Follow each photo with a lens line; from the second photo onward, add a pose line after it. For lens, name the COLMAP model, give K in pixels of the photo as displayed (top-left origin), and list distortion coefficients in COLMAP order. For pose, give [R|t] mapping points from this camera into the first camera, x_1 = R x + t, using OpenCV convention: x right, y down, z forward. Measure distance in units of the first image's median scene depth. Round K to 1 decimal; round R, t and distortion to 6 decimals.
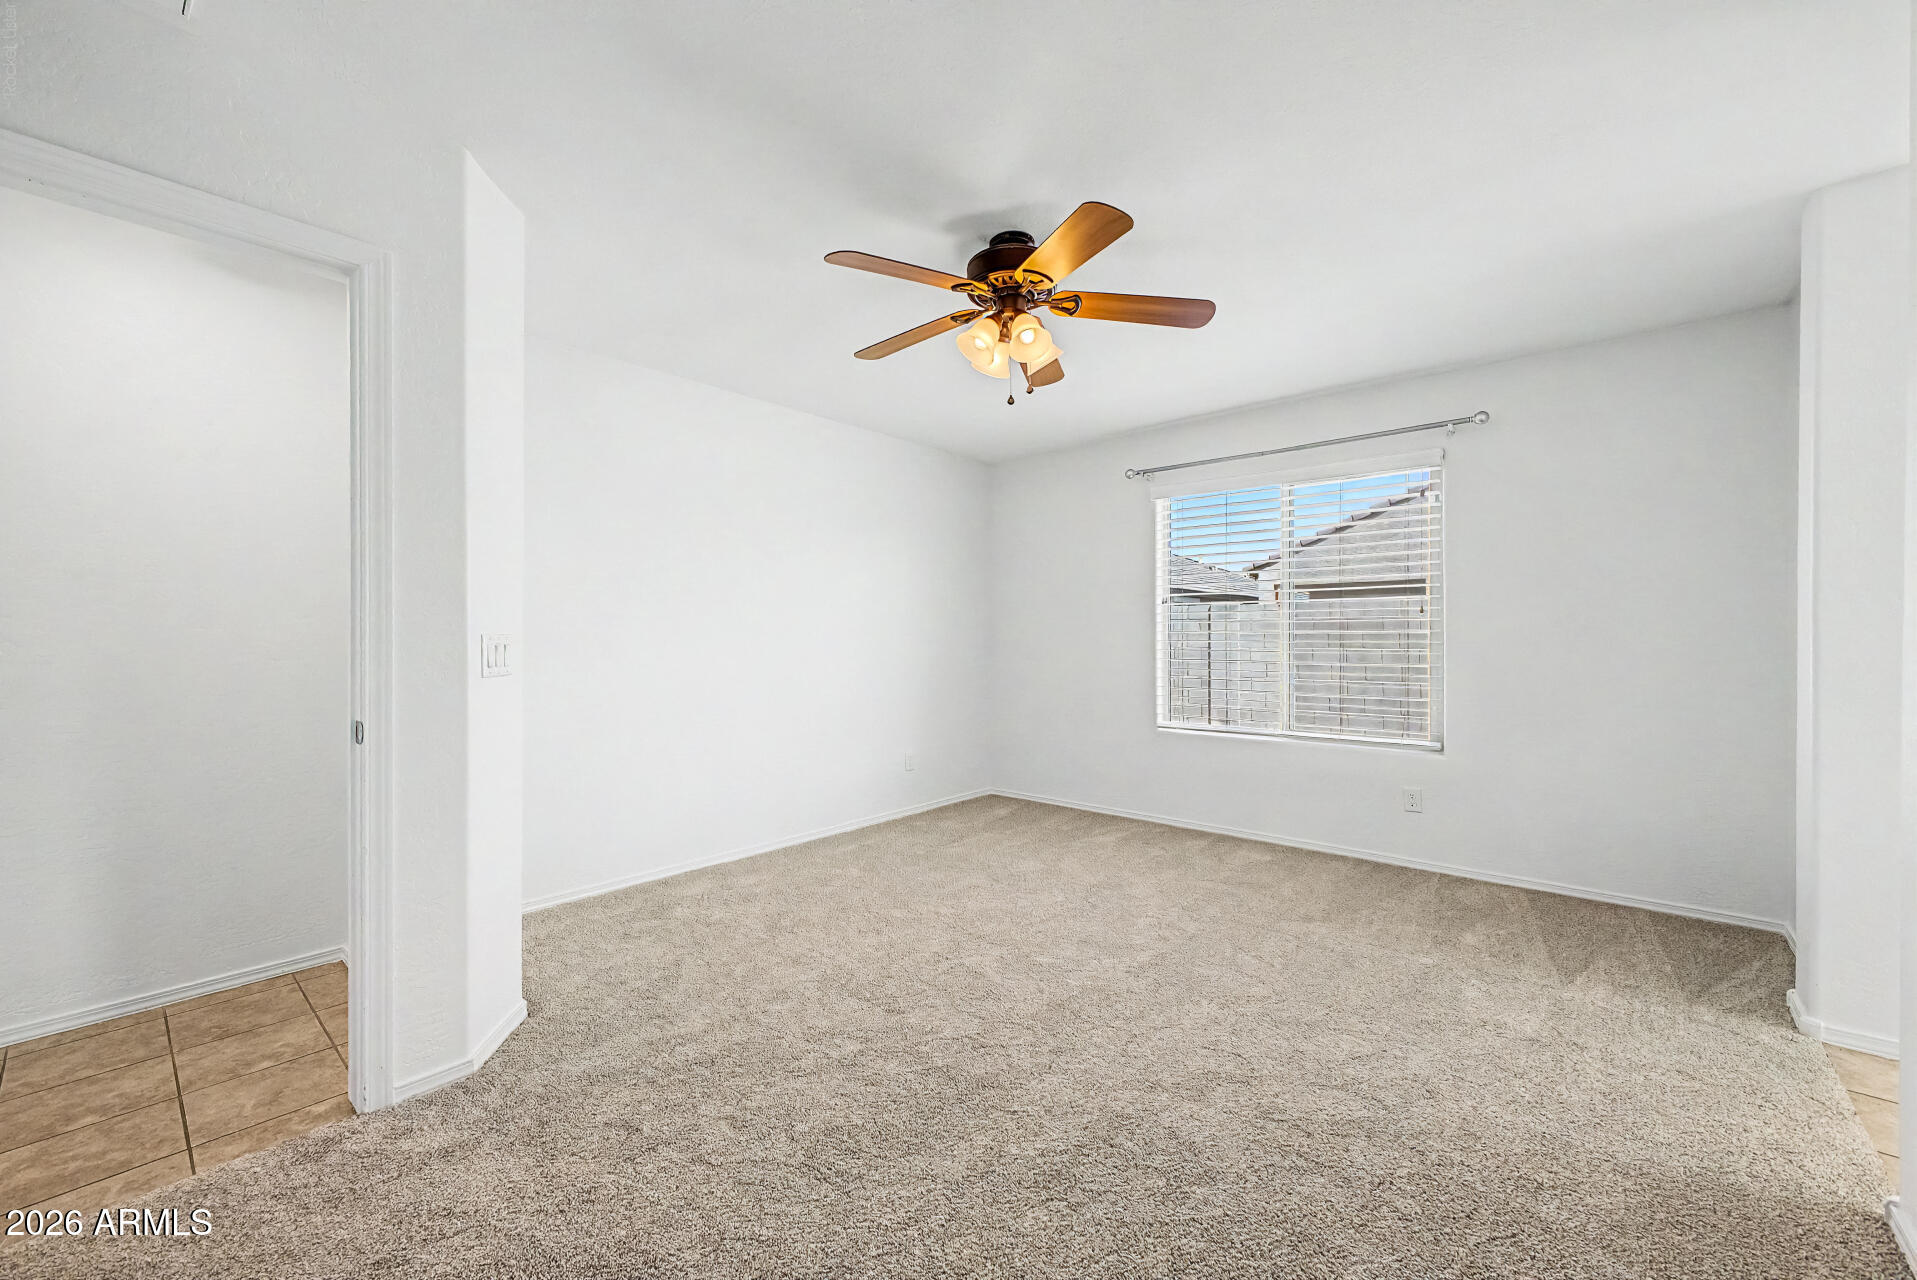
lens RADIAL K [[755.1, 0, 960.2], [0, 755.1, 641.7], [0, 0, 1]] dist [0.018459, -0.004358]
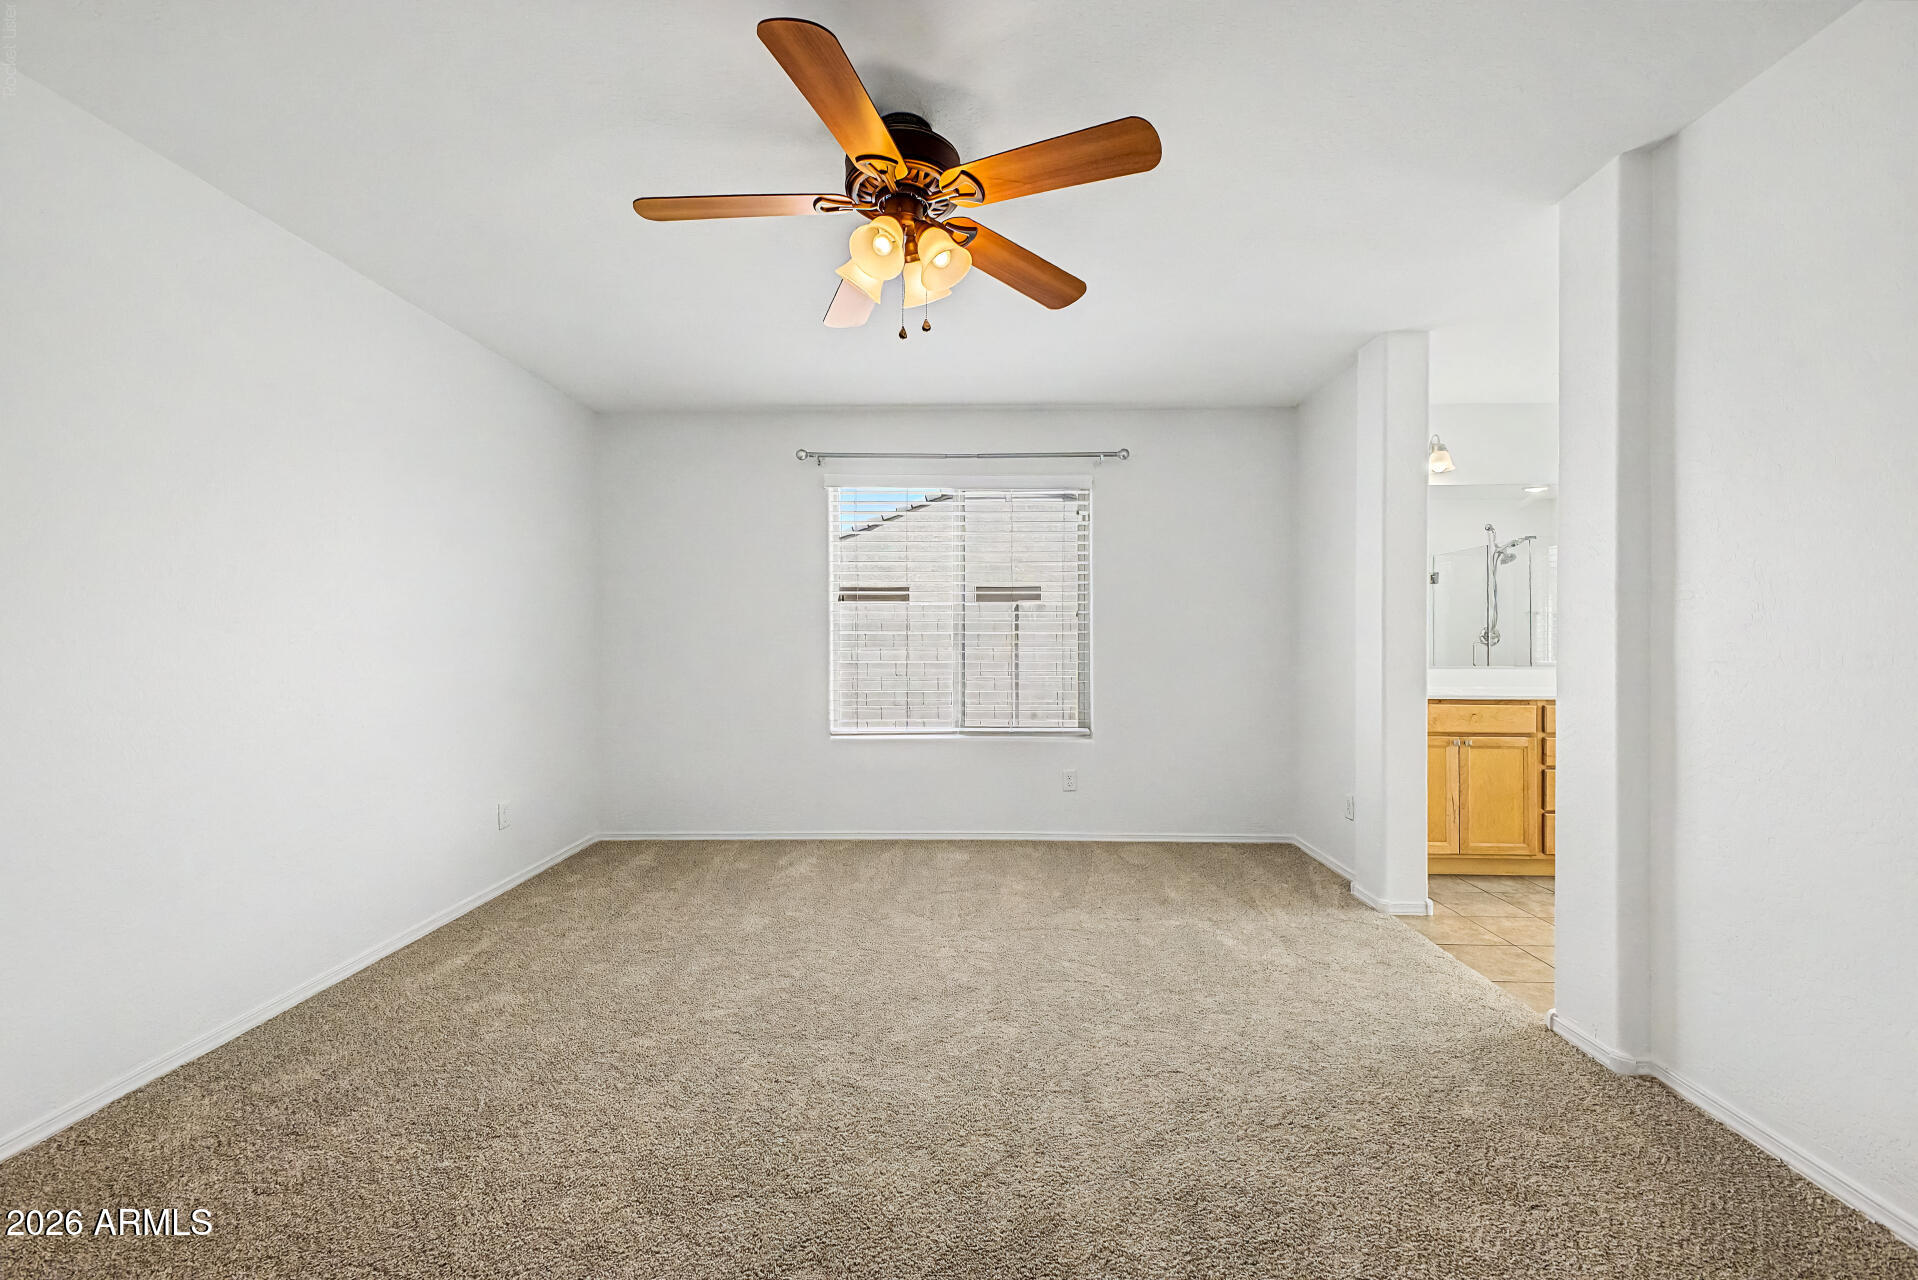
lens RADIAL K [[755.5, 0, 948.1], [0, 755.5, 639.6], [0, 0, 1]] dist [0.018459, -0.004358]
pose [[0.765804, -0.001048, 0.643073, -0.286066], [0.003015, 0.999994, -0.001960, -0.001761], [-0.643066, 0.003440, 0.765803, 0.267636]]
